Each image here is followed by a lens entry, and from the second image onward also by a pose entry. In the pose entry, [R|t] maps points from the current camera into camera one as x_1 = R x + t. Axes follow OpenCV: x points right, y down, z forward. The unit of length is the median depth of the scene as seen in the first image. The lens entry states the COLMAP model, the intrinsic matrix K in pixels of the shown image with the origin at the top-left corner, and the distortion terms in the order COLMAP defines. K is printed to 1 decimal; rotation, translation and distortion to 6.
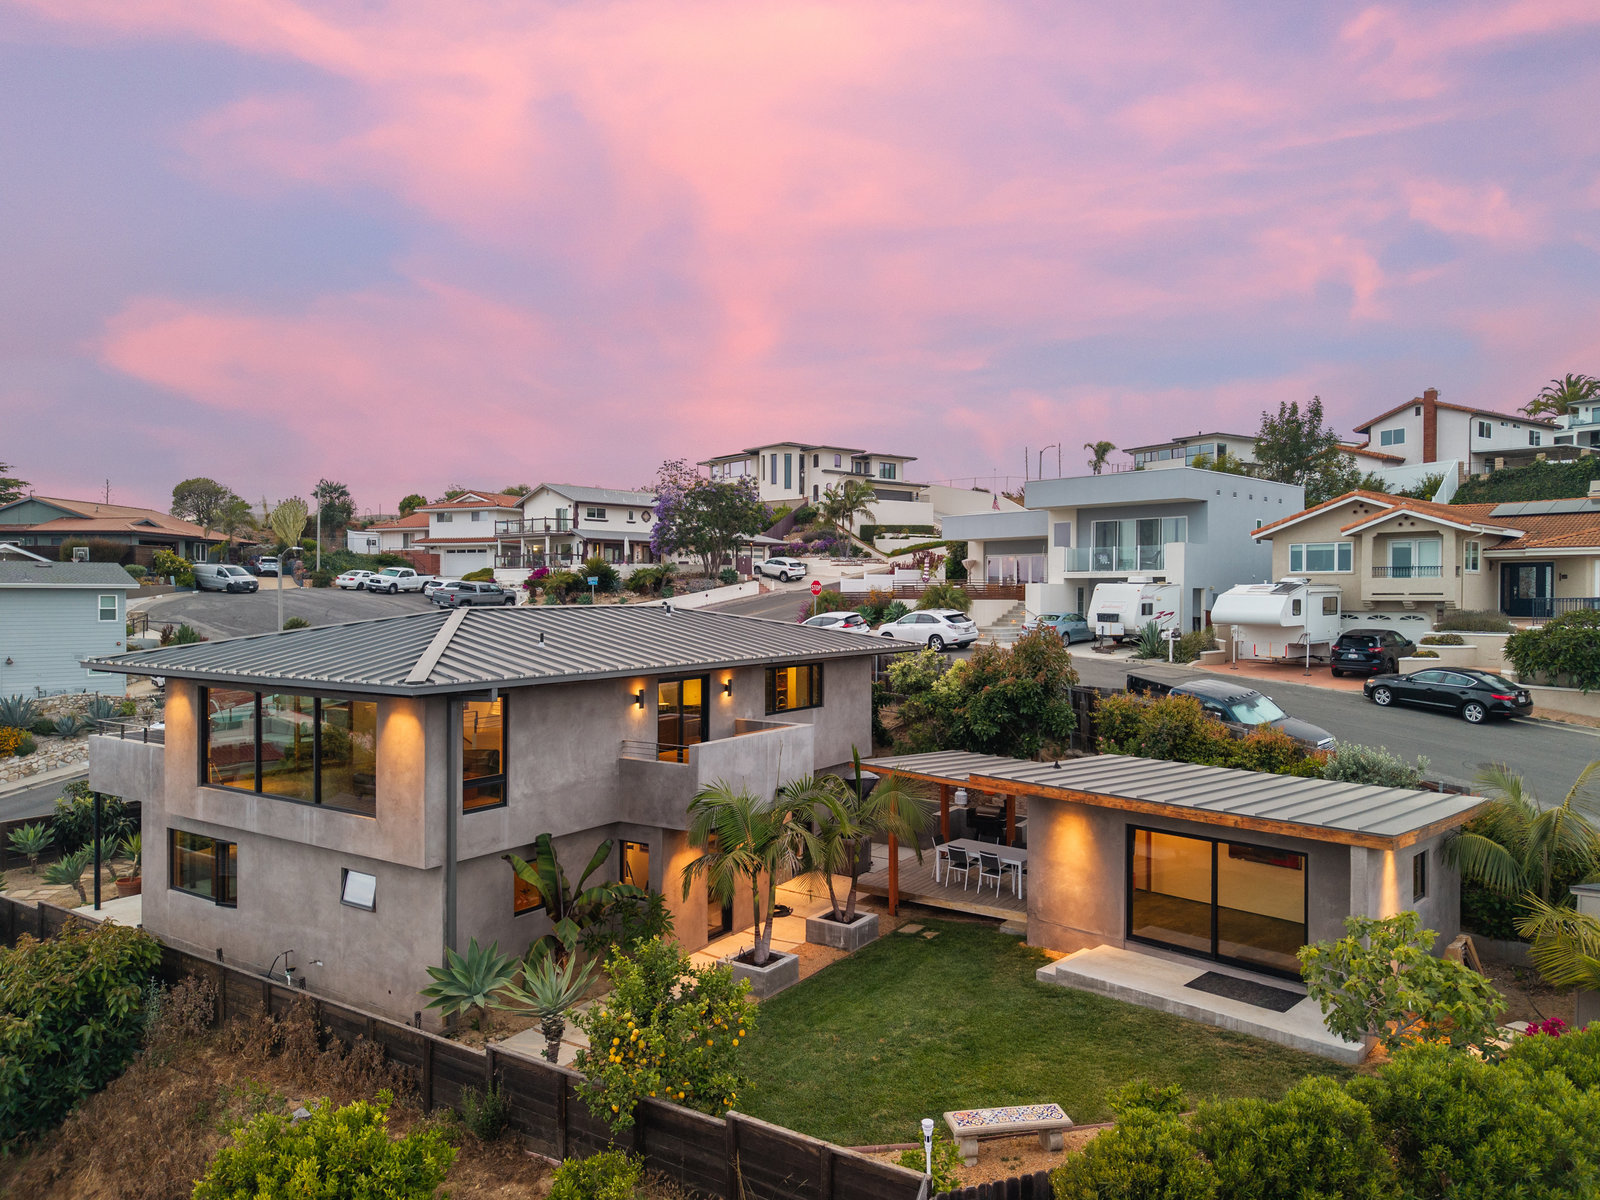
lens RADIAL K [[1114.3, 0, 800.0], [0, 1114.3, 600.0], [0, 0, 1]] dist [0.039961, -0.042630]
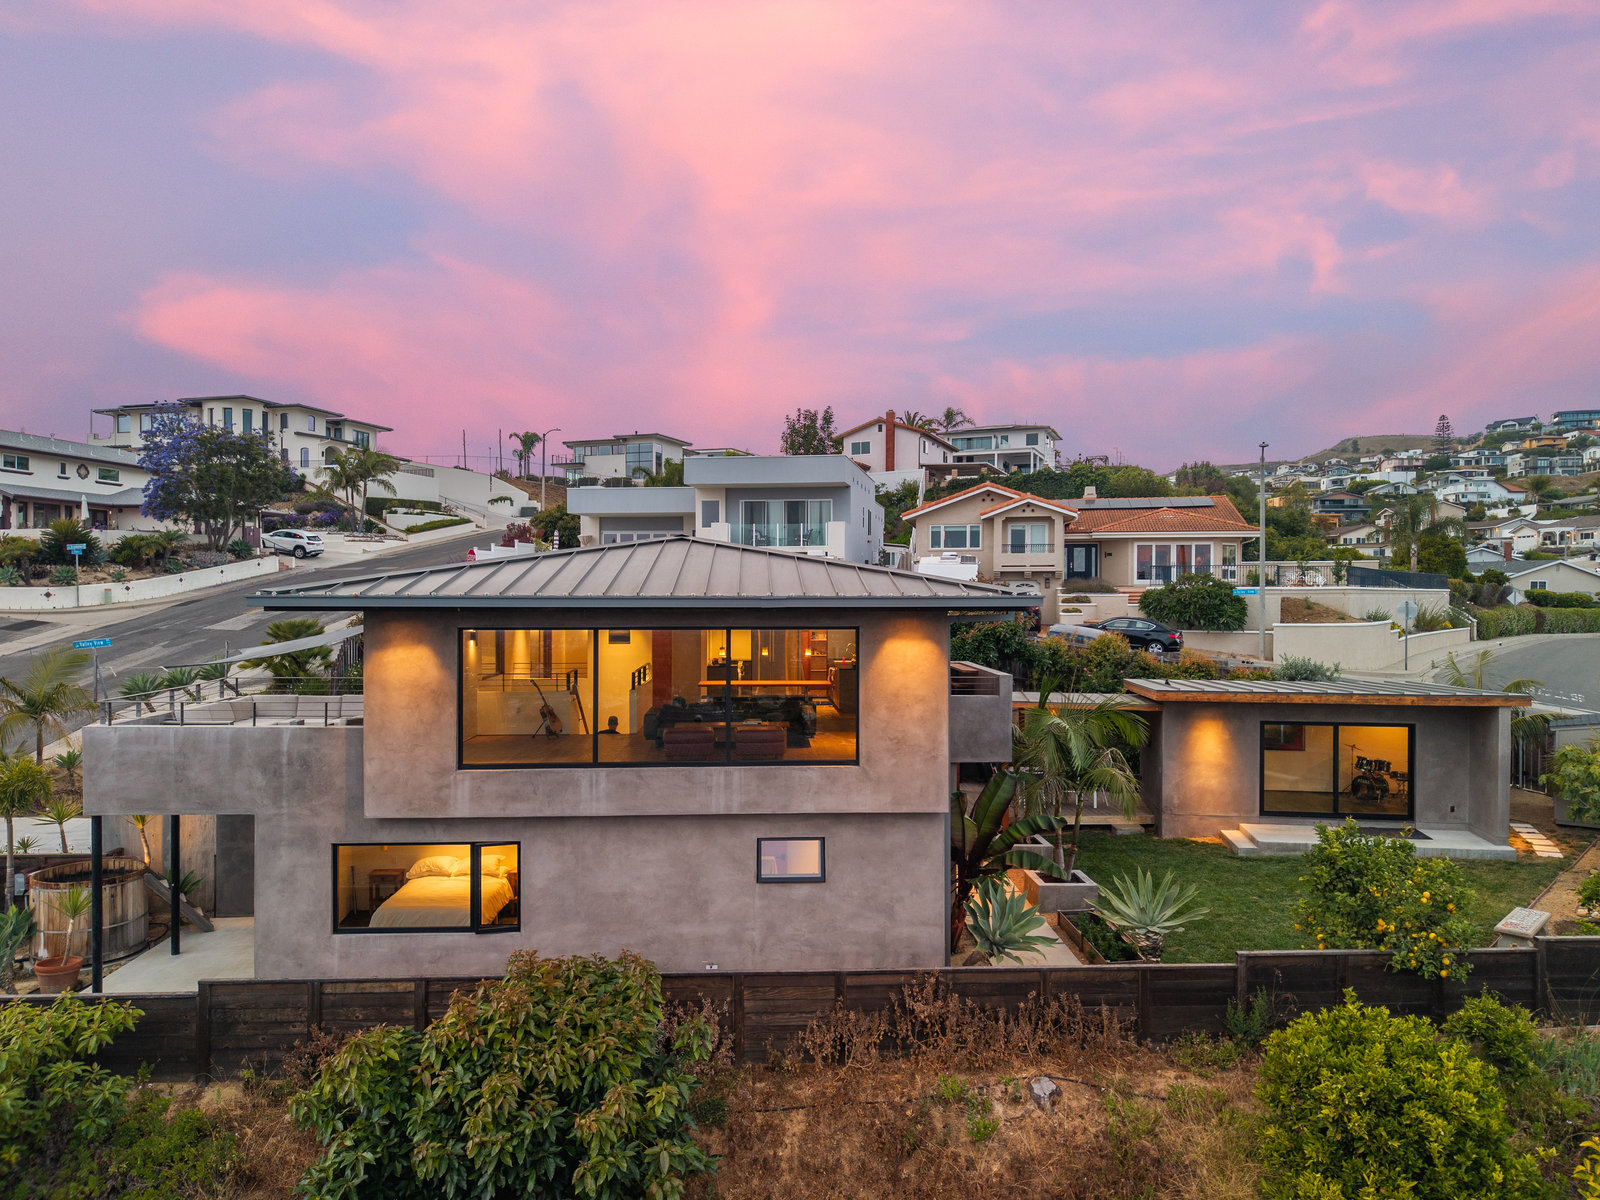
lens RADIAL K [[1100.4, 0, 800.0], [0, 1100.4, 600.0], [0, 0, 1]] dist [0.097110, -0.161900]
pose [[0.791148, -0.002797, 0.611619, -0.343183], [0.004153, 0.999991, -0.000800, 0.026626], [-0.611611, 0.003173, 0.791152, 0.138012]]
